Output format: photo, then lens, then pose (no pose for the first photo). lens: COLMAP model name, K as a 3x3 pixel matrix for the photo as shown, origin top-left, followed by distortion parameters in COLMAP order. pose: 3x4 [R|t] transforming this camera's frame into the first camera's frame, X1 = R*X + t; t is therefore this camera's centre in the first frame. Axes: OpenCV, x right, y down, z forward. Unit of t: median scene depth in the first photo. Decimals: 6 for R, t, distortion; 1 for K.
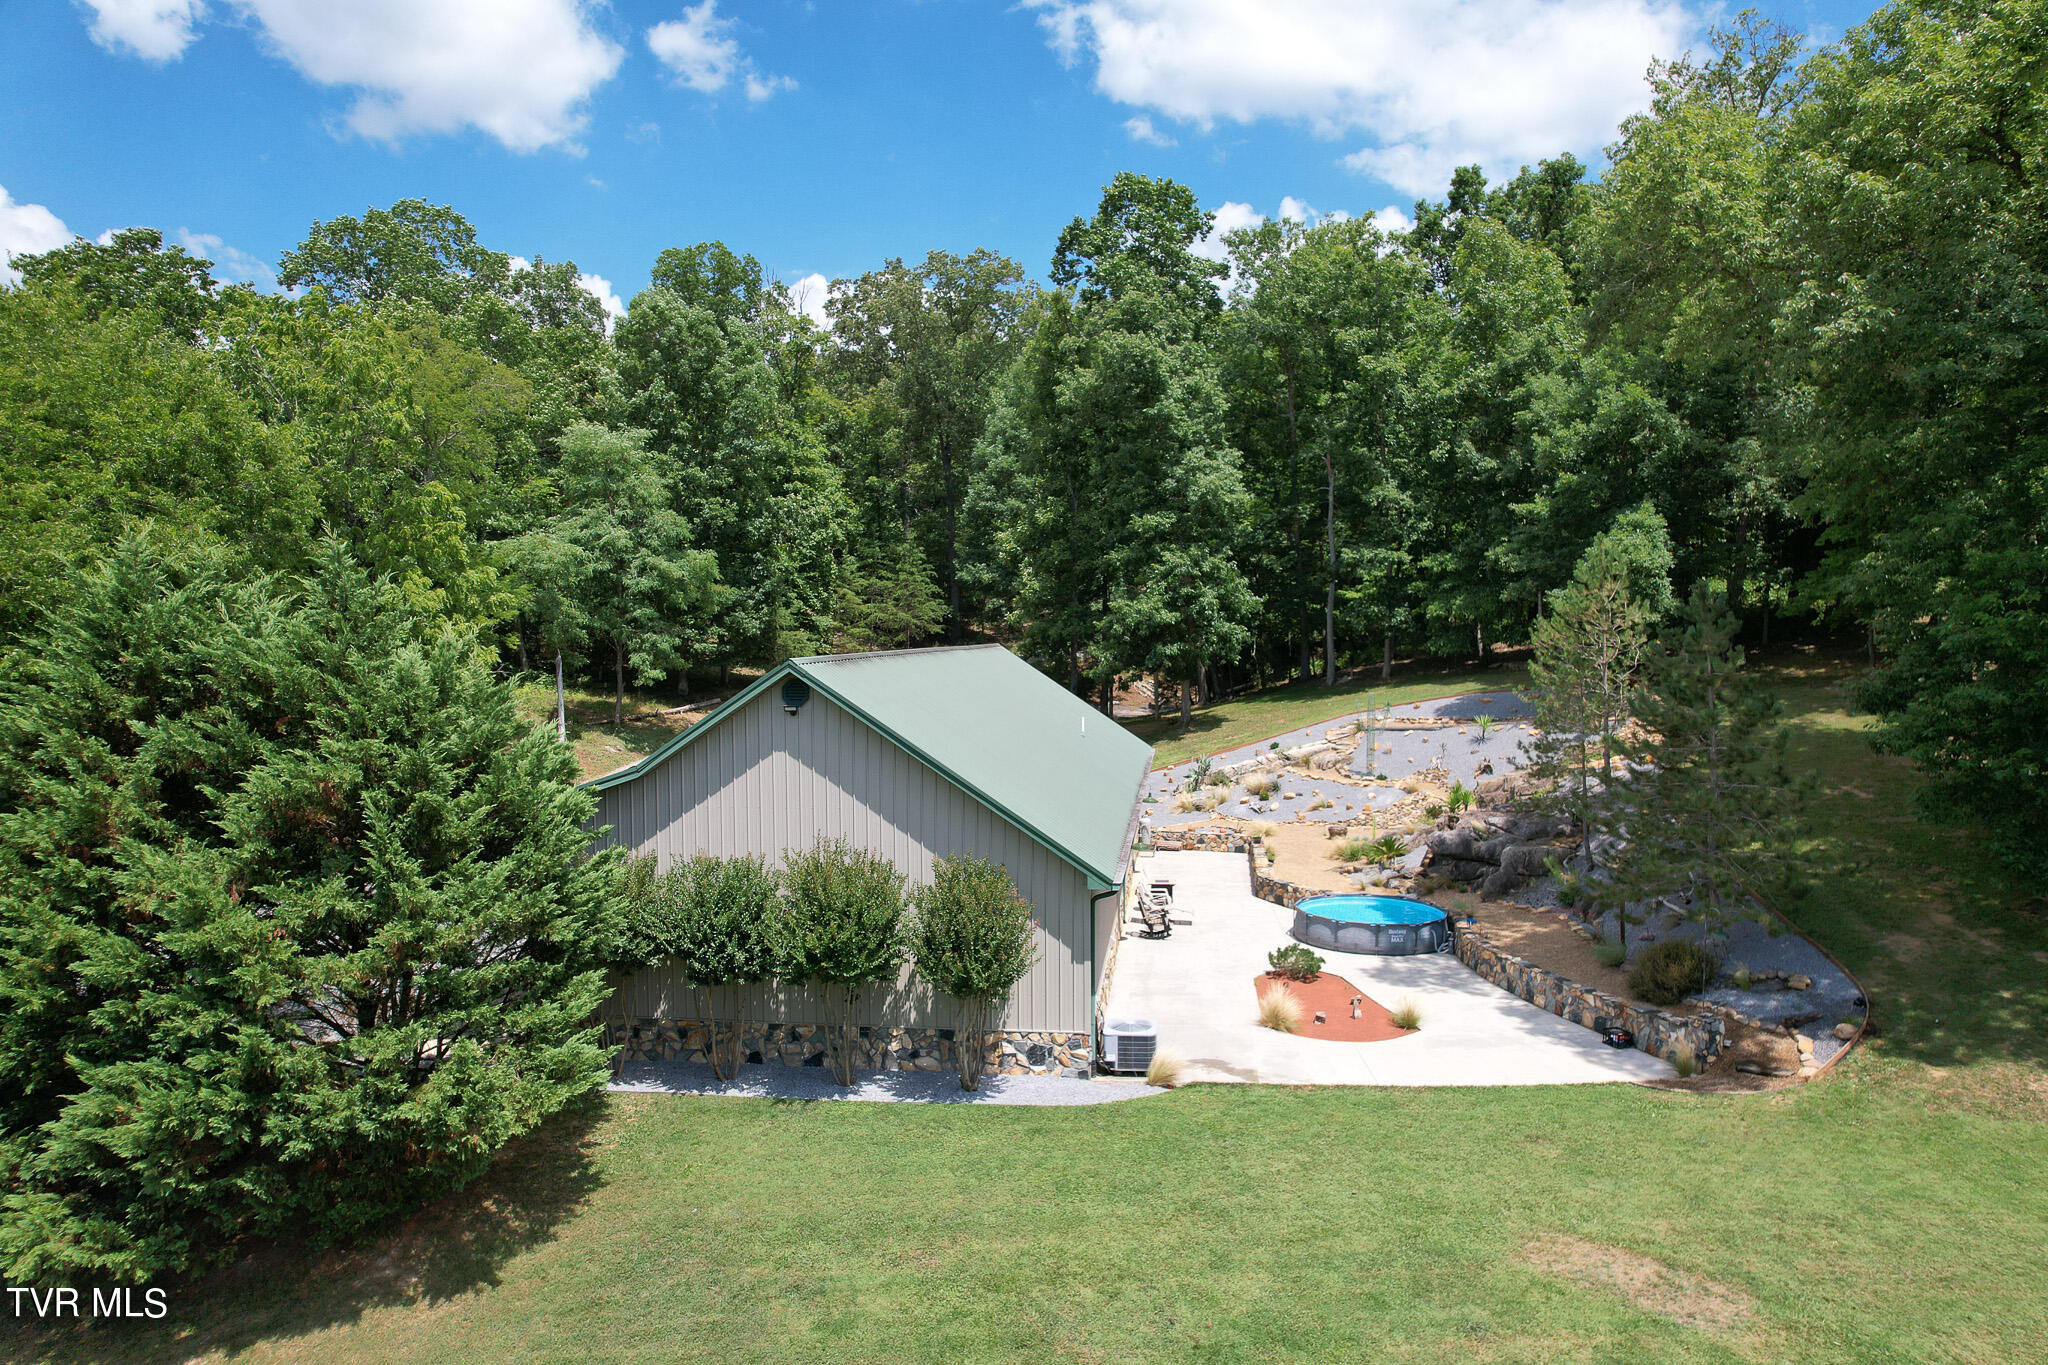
lens RADIAL K [[1307.7, 0, 1028.9], [0, 1307.7, 702.0], [0, 0, 1]] dist [-0.070978, 0.073465]
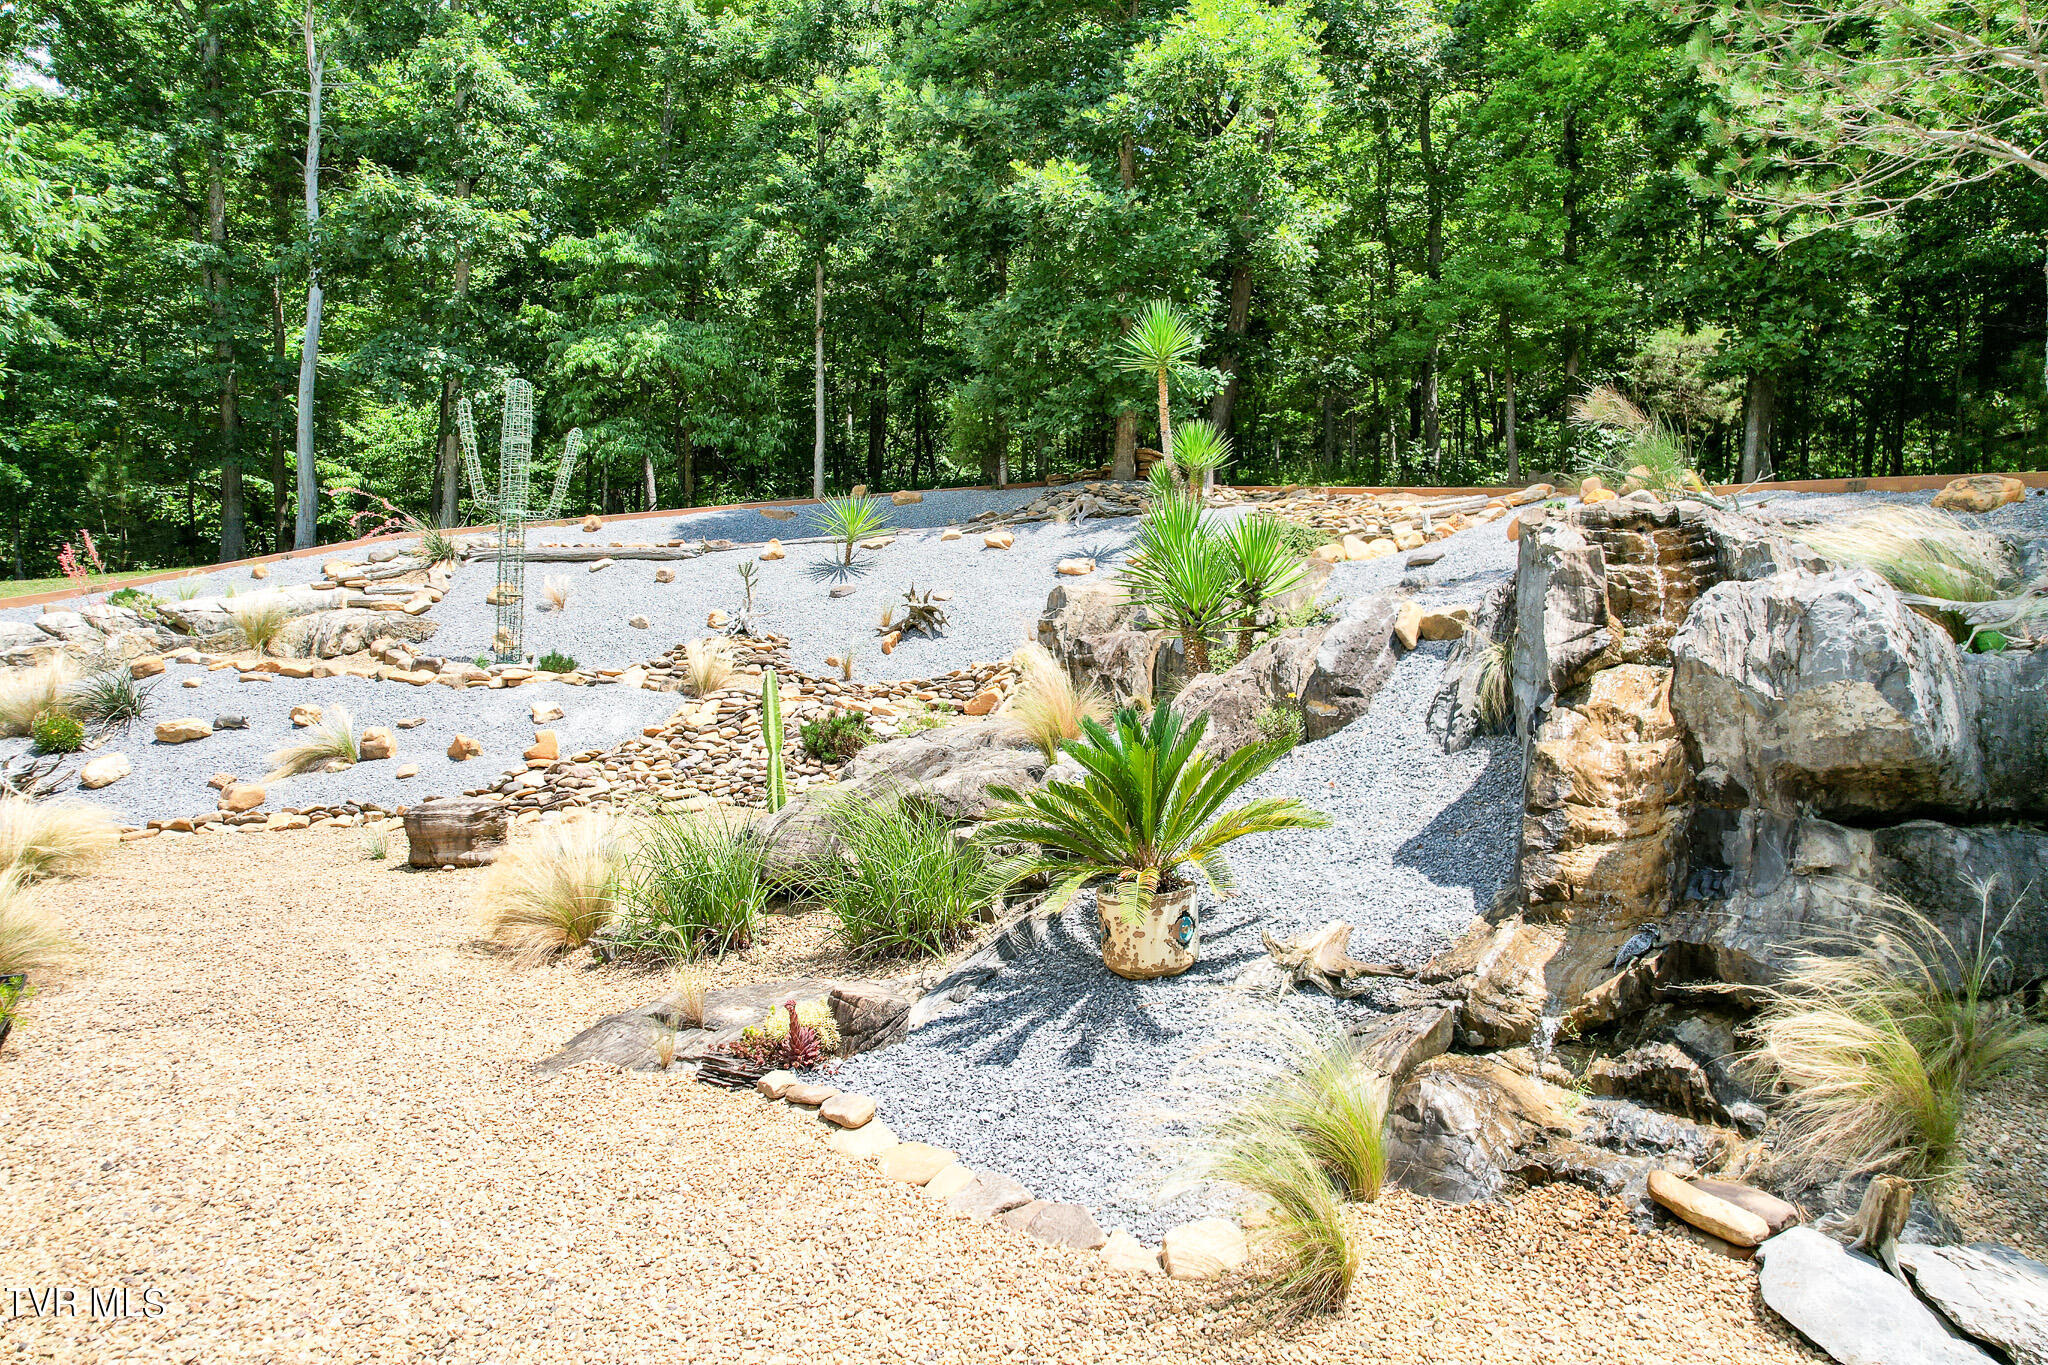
lens RADIAL K [[1340.1, 0, 1021.5], [0, 1340.1, 689.1], [0, 0, 1]] dist [-0.070296, 0.069371]
pose [[0.723661, 0.034158, 0.689310, 0.137938], [0.025060, 0.996815, -0.075706, 0.083485], [-0.689701, 0.072059, 0.720500, 0.688733]]
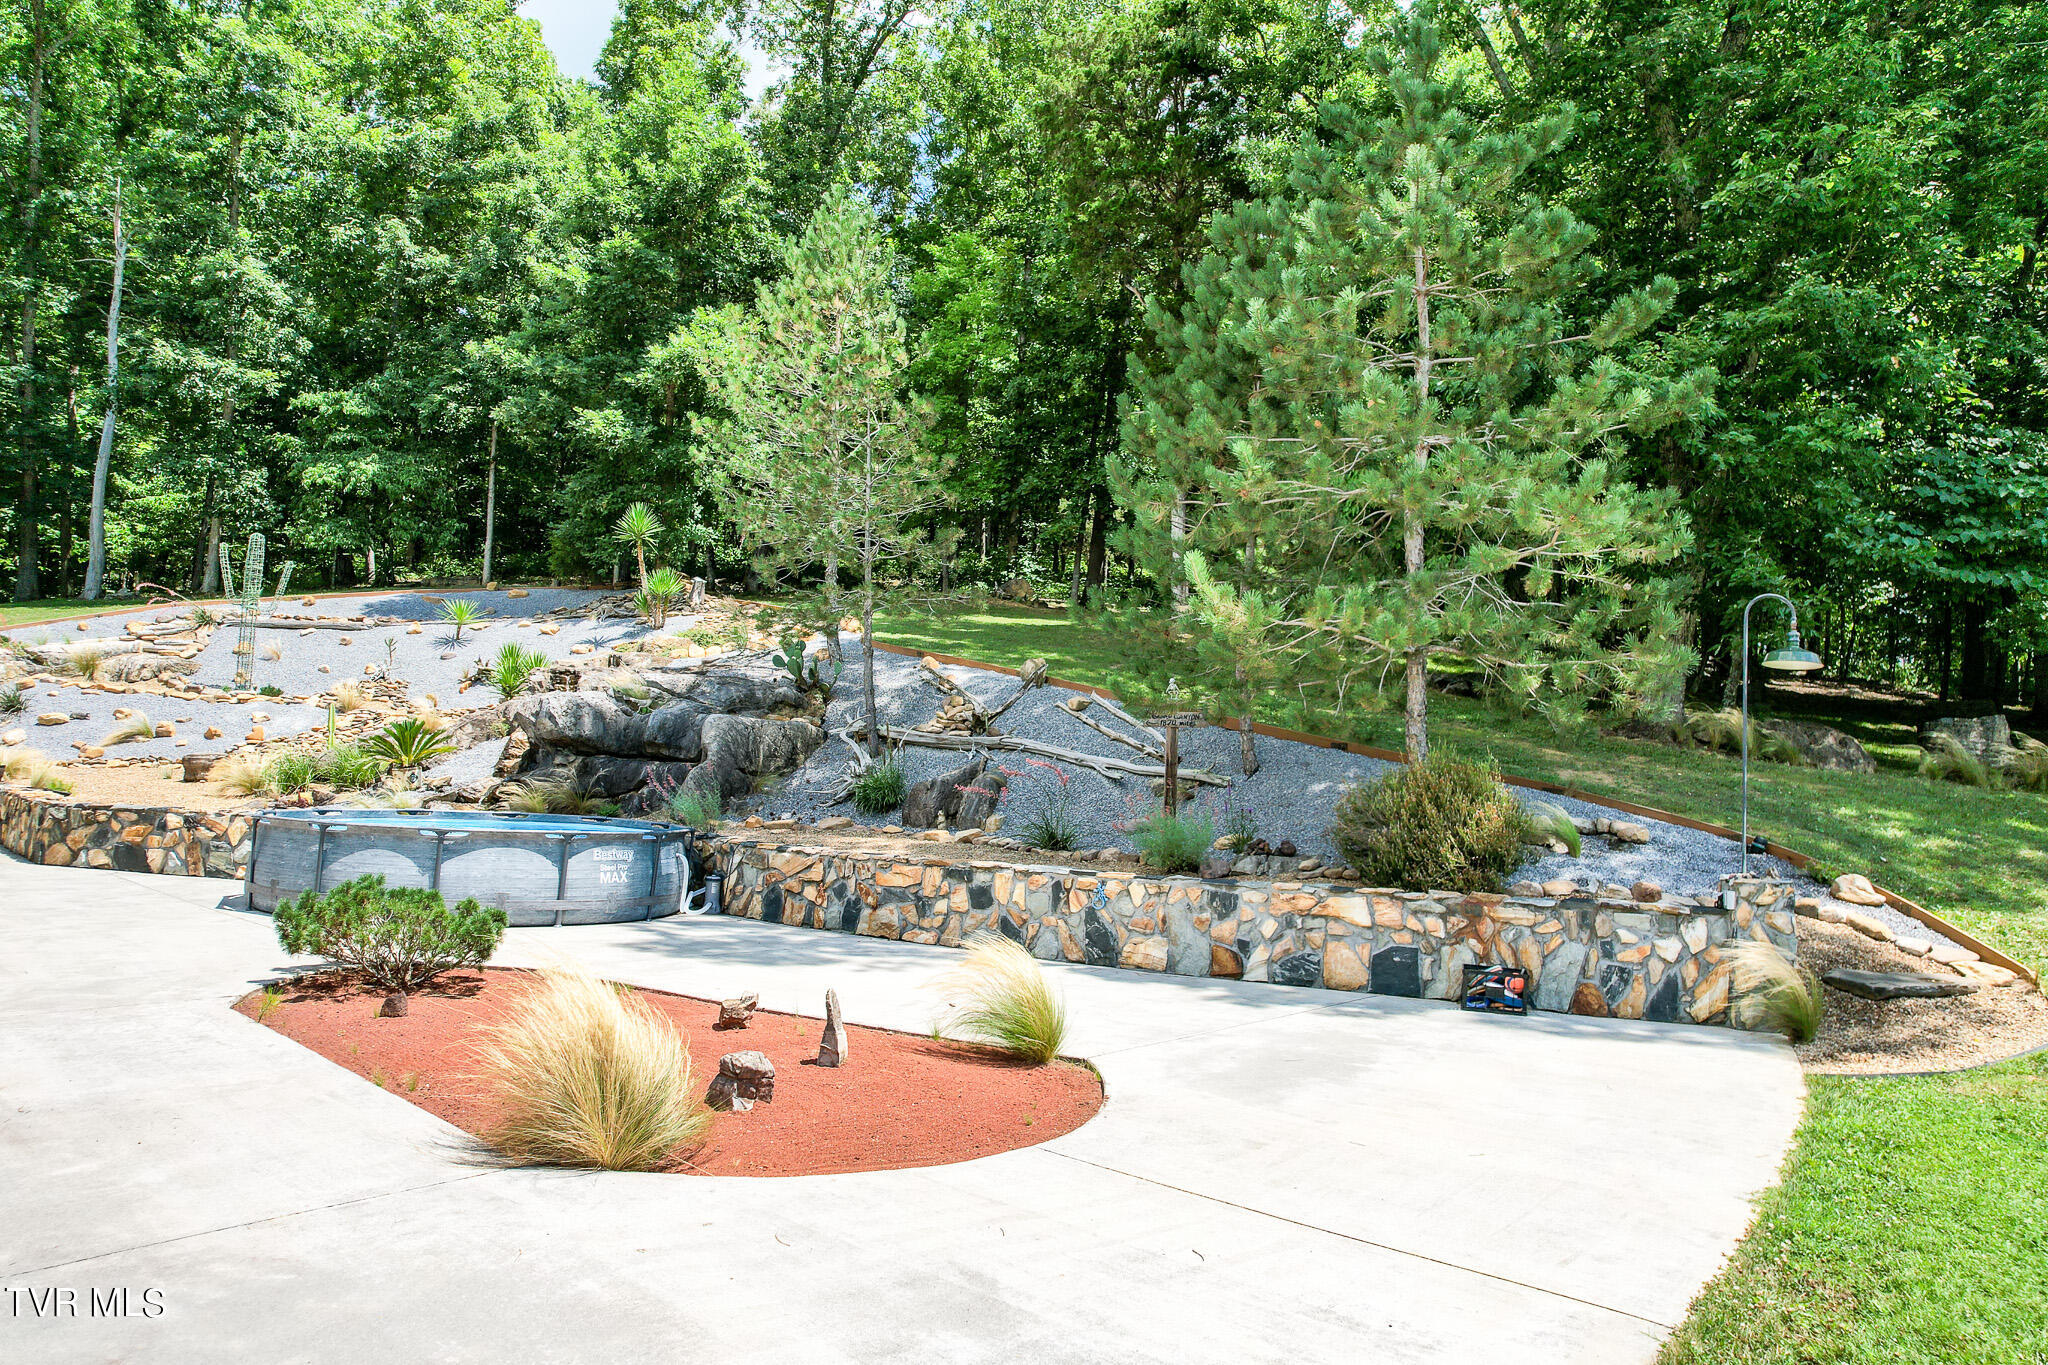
lens RADIAL K [[1307.7, 0, 1028.9], [0, 1307.7, 702.0], [0, 0, 1]] dist [-0.070978, 0.073465]
pose [[0.599766, 0.072189, 0.796912, 0.039837], [-0.001084, 0.995995, -0.089407, 0.102778], [-0.800174, 0.052760, 0.597442, 0.426926]]
